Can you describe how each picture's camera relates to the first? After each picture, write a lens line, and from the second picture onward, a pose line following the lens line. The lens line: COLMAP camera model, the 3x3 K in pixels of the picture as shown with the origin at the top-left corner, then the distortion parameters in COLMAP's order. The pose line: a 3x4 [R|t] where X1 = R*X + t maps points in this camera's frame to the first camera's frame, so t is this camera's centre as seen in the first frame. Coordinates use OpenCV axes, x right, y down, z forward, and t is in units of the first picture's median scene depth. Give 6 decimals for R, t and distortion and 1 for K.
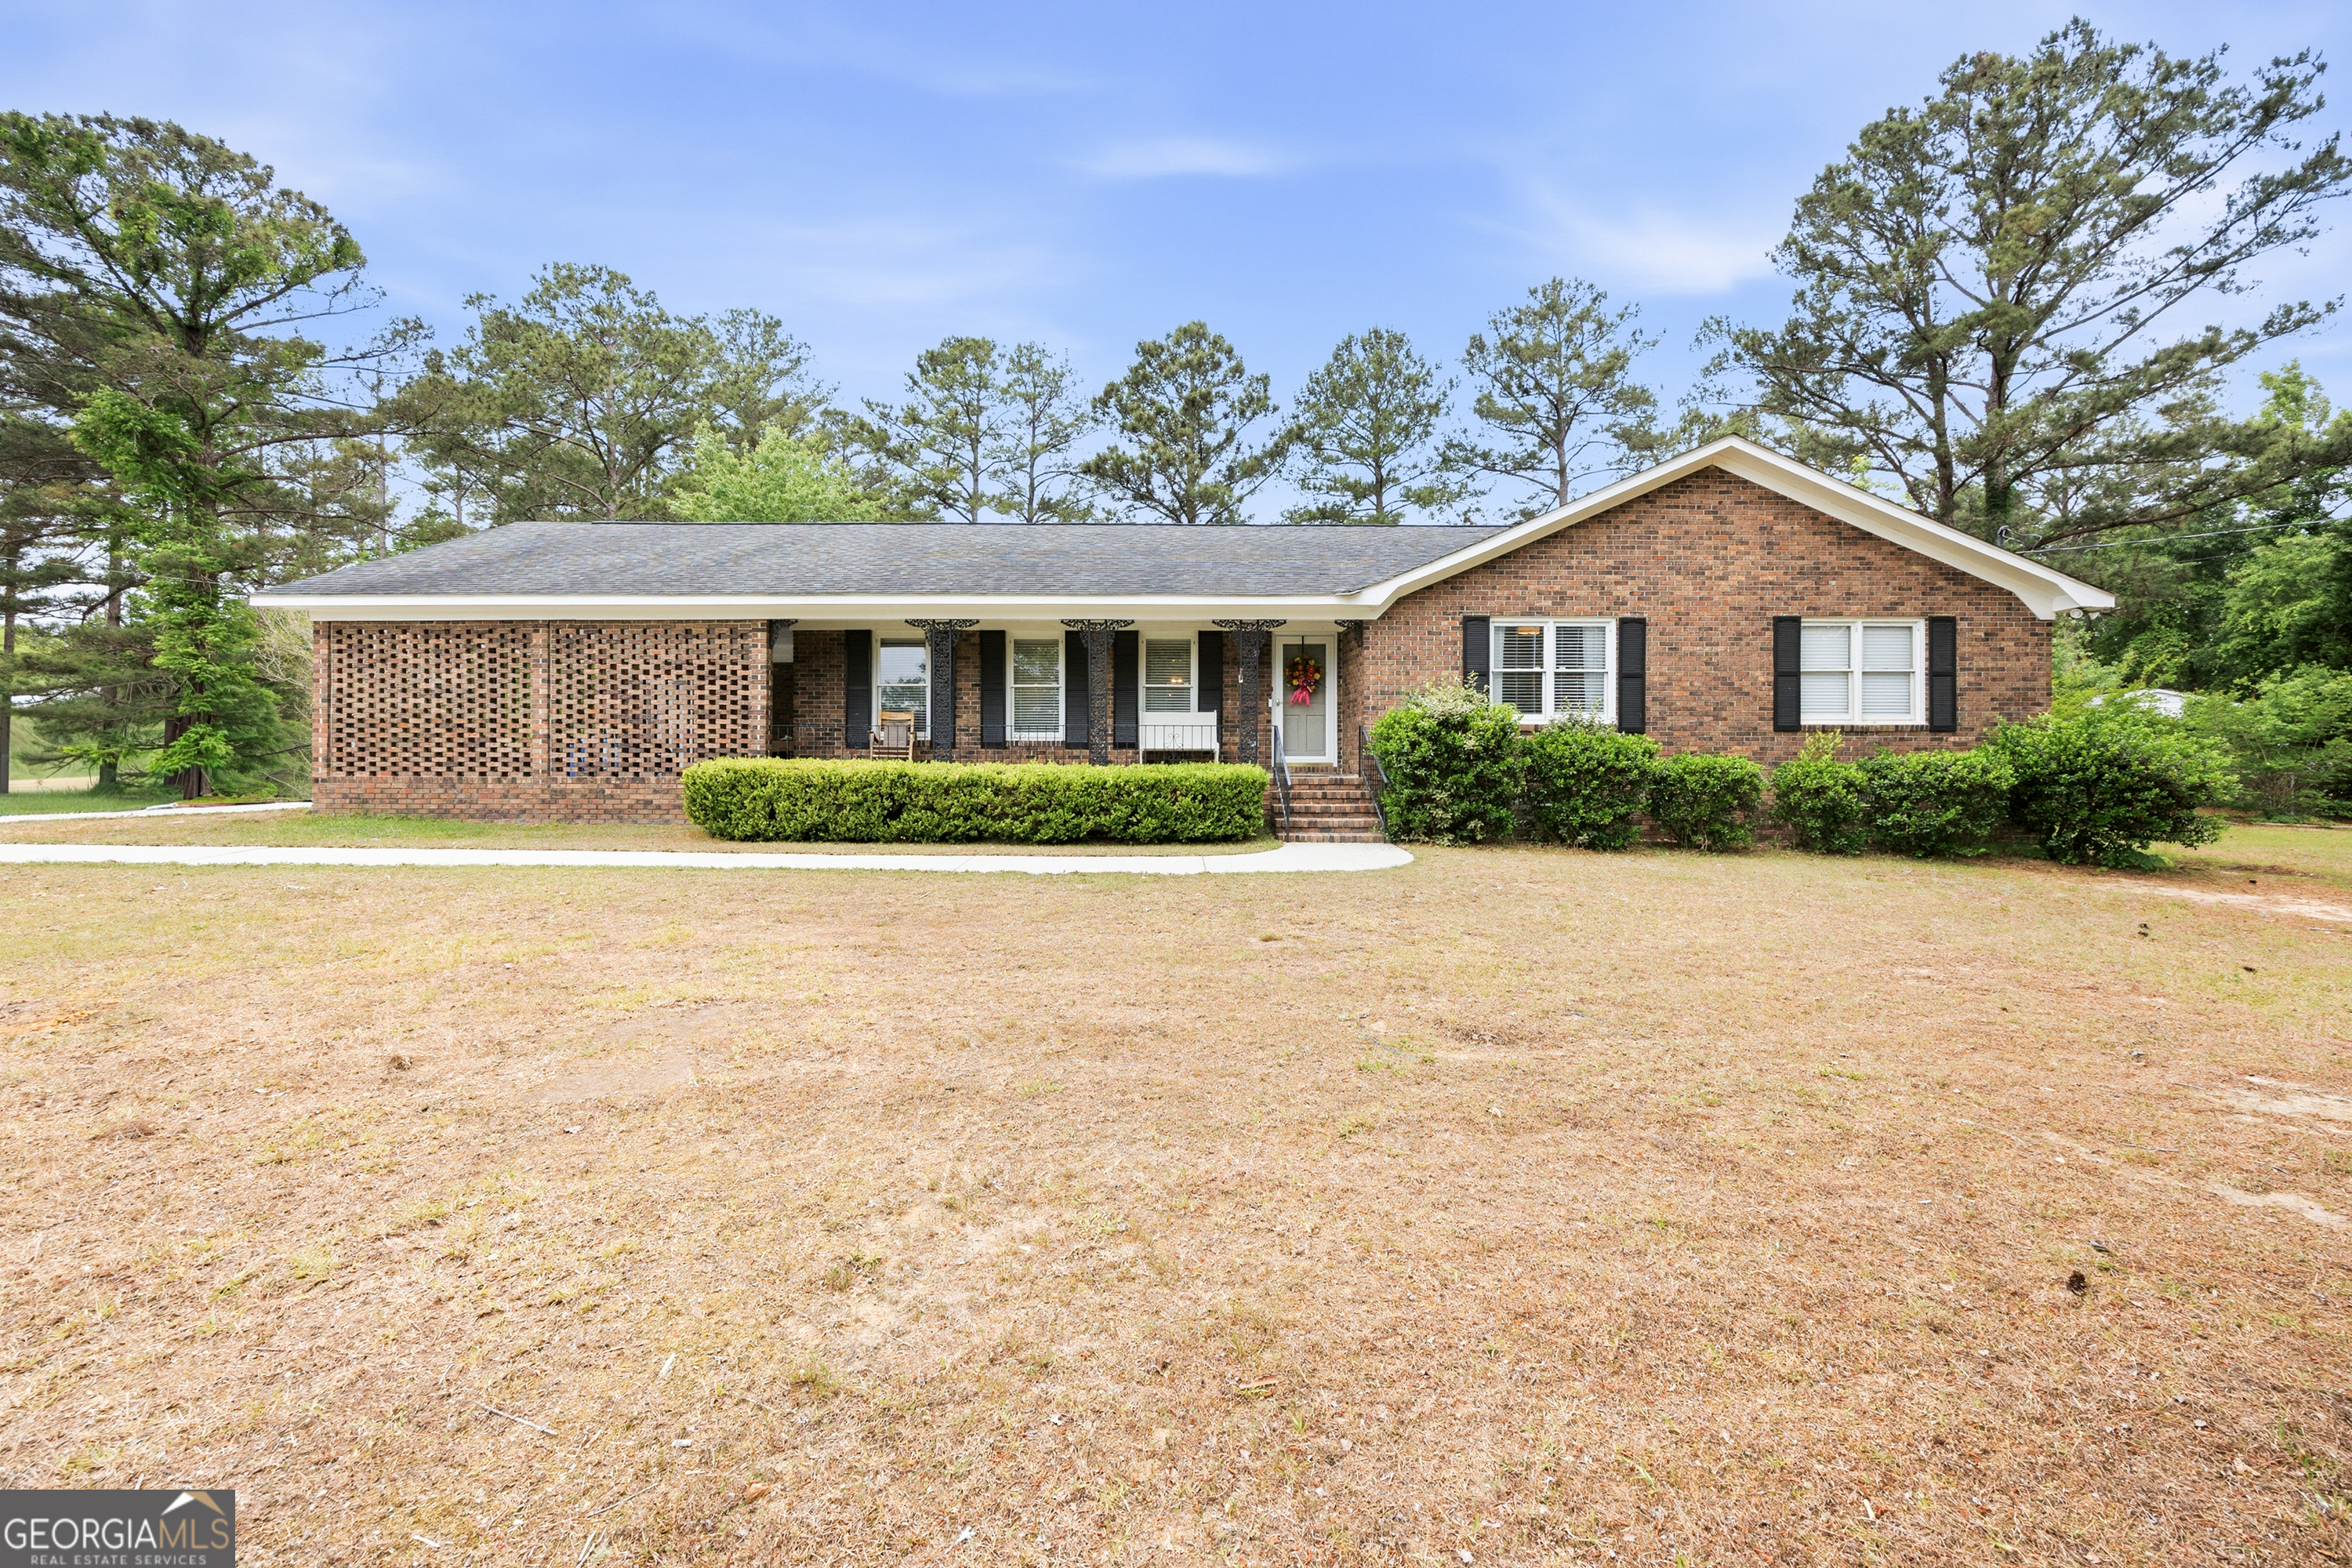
lens RADIAL K [[935.6, 0, 1168.9], [0, 935.6, 770.8], [0, 0, 1]] dist [0.007287, 0.000041]
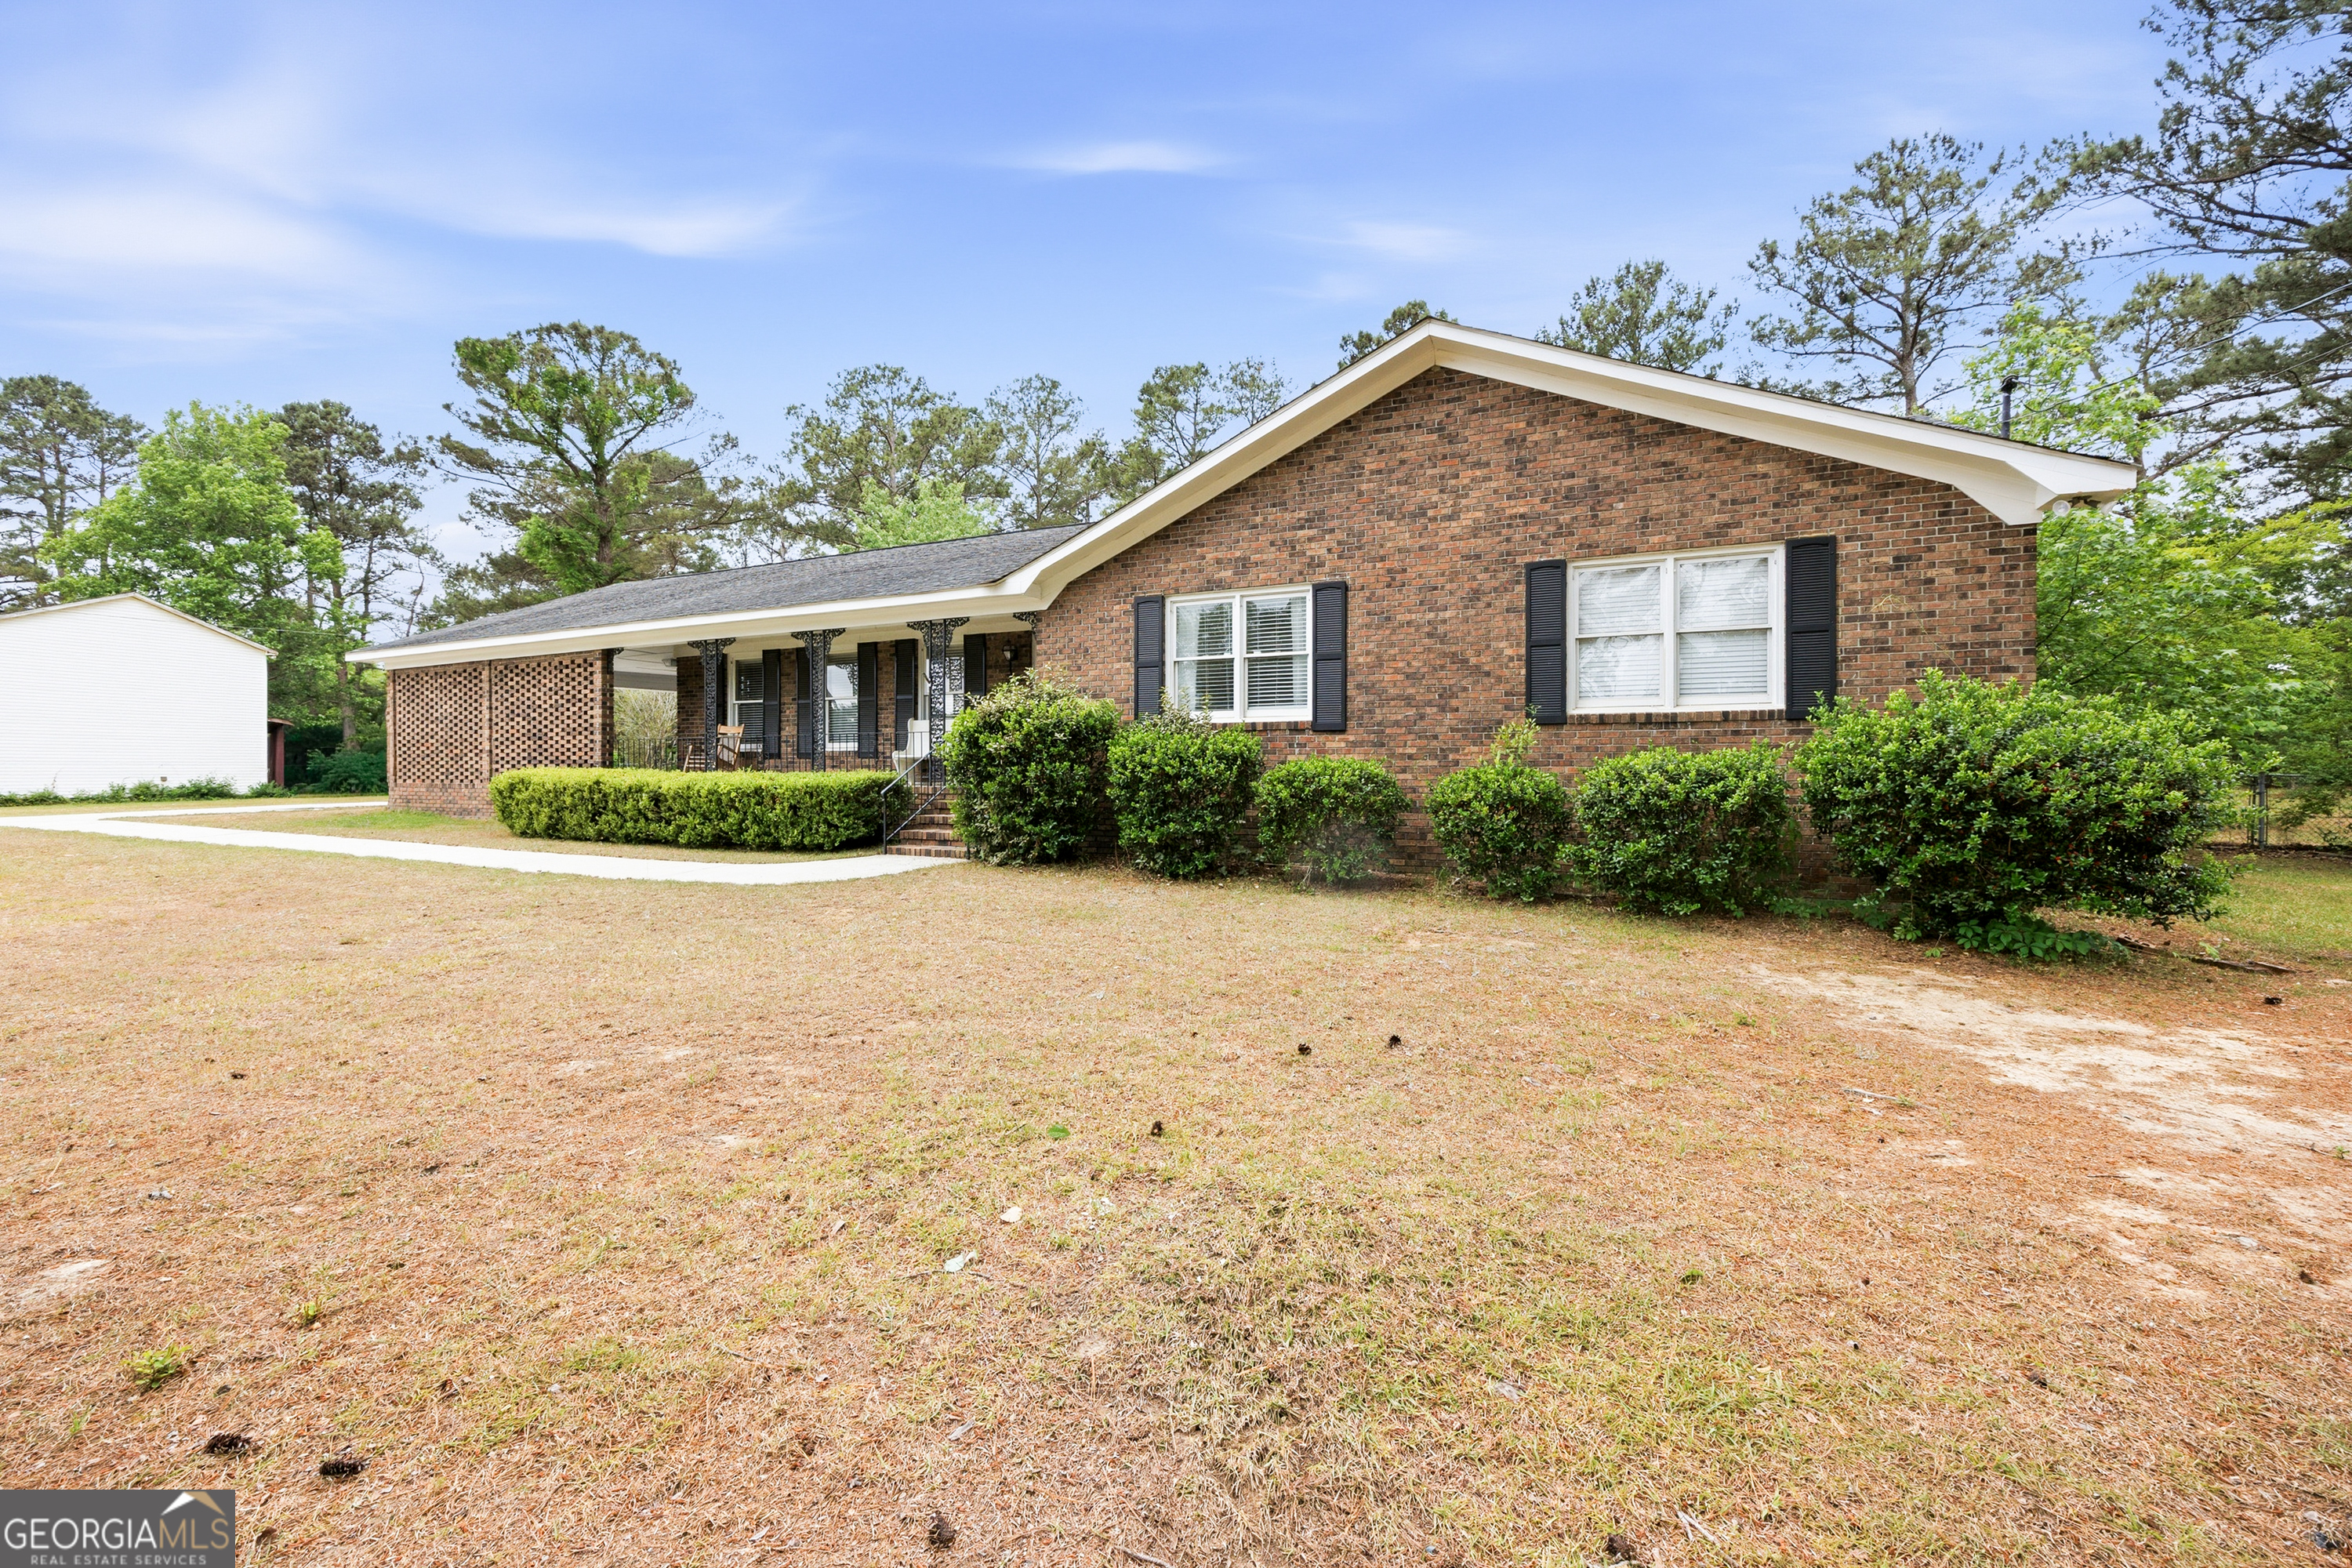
lens RADIAL K [[917.4, 0, 1163.2], [0, 917.4, 788.1], [0, 0, 1]] dist [0.000078, -0.000112]
pose [[0.906960, 0.005765, -0.421177, 0.688520], [-0.004553, 0.999982, 0.003883, 0.004200], [0.421192, -0.001604, 0.906970, 0.255329]]
